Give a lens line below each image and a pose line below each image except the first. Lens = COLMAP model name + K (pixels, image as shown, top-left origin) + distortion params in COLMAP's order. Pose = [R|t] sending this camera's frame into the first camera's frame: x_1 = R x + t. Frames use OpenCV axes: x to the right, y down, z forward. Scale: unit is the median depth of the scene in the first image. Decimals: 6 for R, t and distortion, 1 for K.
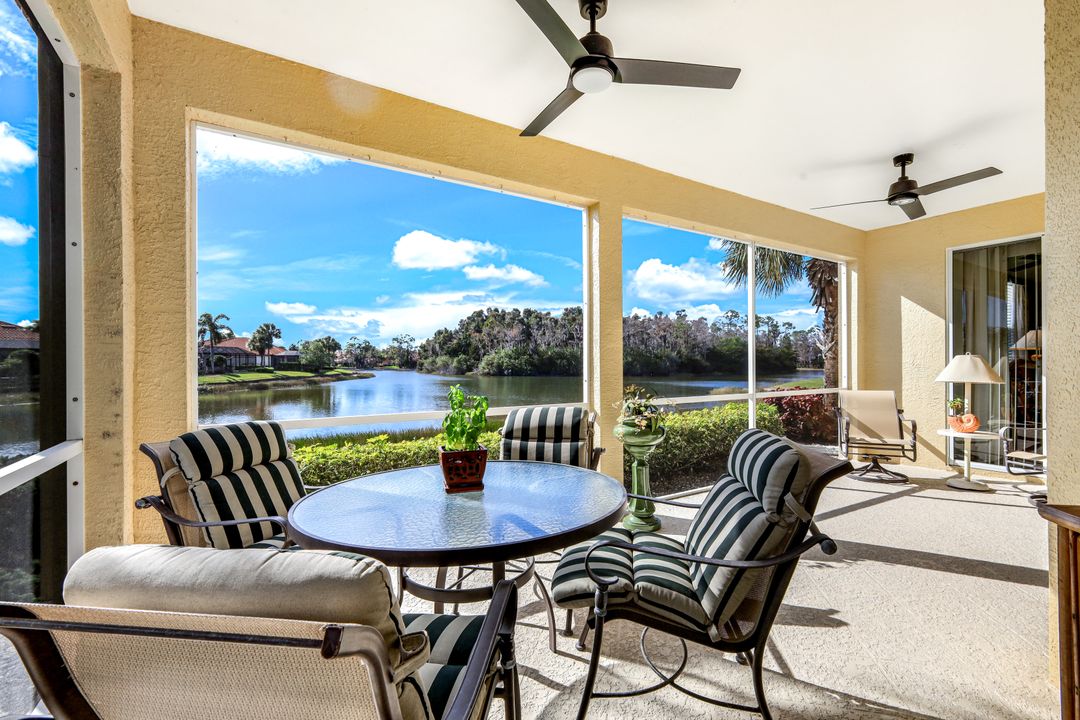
lens RADIAL K [[469.4, 0, 525.0], [0, 469.4, 360.3], [0, 0, 1]] dist [0.005664, -0.000393]
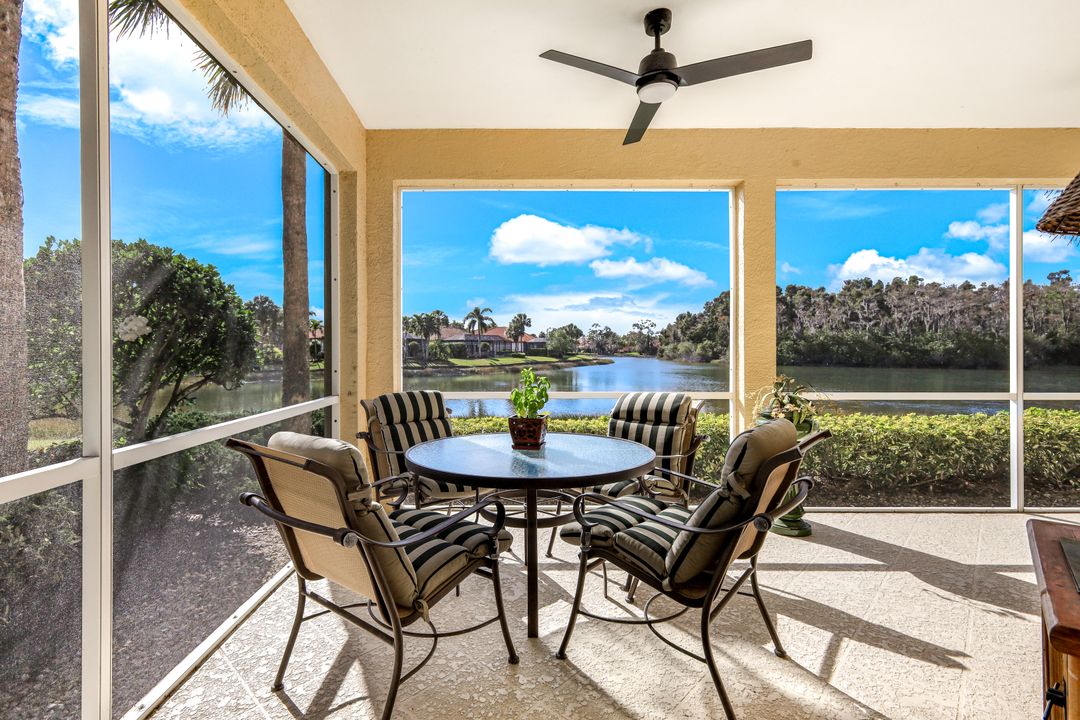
lens RADIAL K [[499.0, 0, 513.8], [0, 499.0, 349.2], [0, 0, 1]] dist [0.001730, 0.000594]
pose [[0.848719, 0.002778, -0.528837, 0.292742], [0.000267, 0.999984, 0.005683, -0.003619], [0.528844, -0.004965, 0.848704, -0.099108]]
